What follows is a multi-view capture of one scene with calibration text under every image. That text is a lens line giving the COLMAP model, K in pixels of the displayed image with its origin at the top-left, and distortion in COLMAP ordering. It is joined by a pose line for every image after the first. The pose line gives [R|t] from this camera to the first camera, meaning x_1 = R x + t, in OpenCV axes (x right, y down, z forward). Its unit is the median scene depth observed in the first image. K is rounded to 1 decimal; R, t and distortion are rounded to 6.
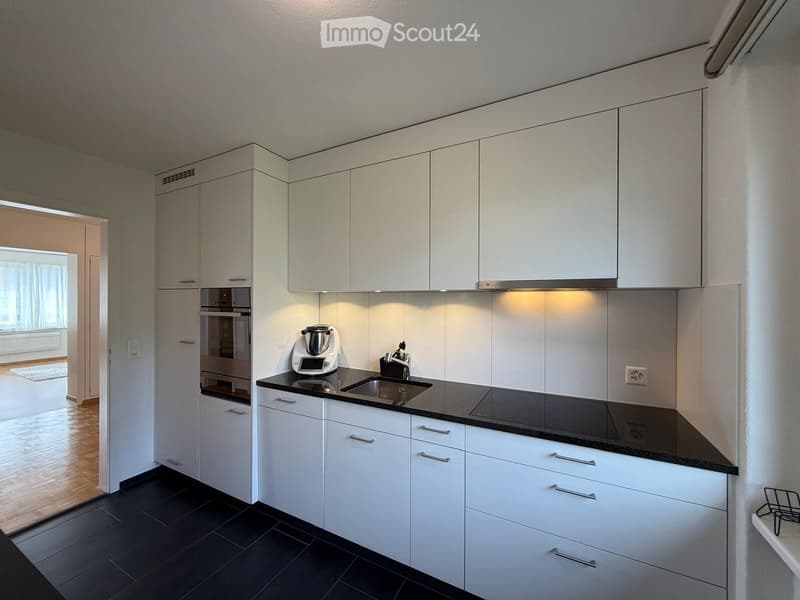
lens RADIAL K [[321.9, 0, 396.9], [0, 321.9, 301.3], [0, 0, 1]] dist [0.002329, 0.000335]
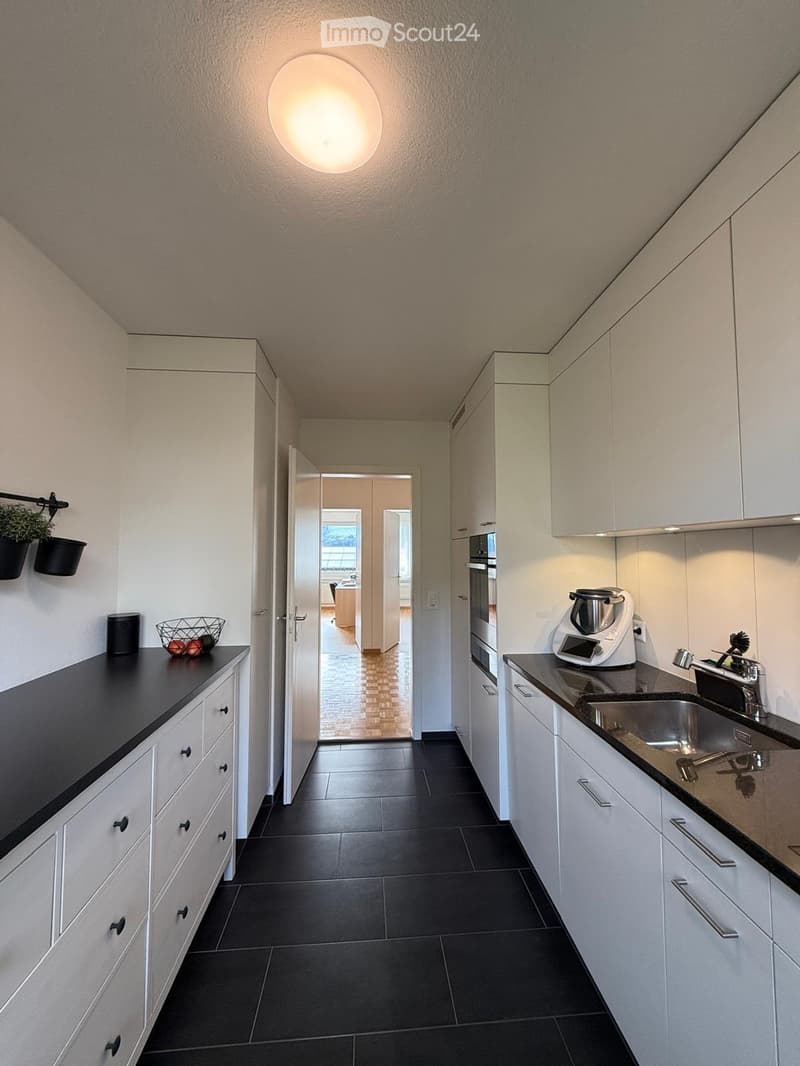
lens RADIAL K [[429.0, 0, 398.4], [0, 429.0, 531.7], [0, 0, 1]] dist [0.002329, 0.000335]
pose [[0.527461, -0.047519, -0.848249, 0.278288], [0.003875, 0.998559, -0.053530, 0.007895], [0.849570, 0.024948, 0.526885, 0.225767]]
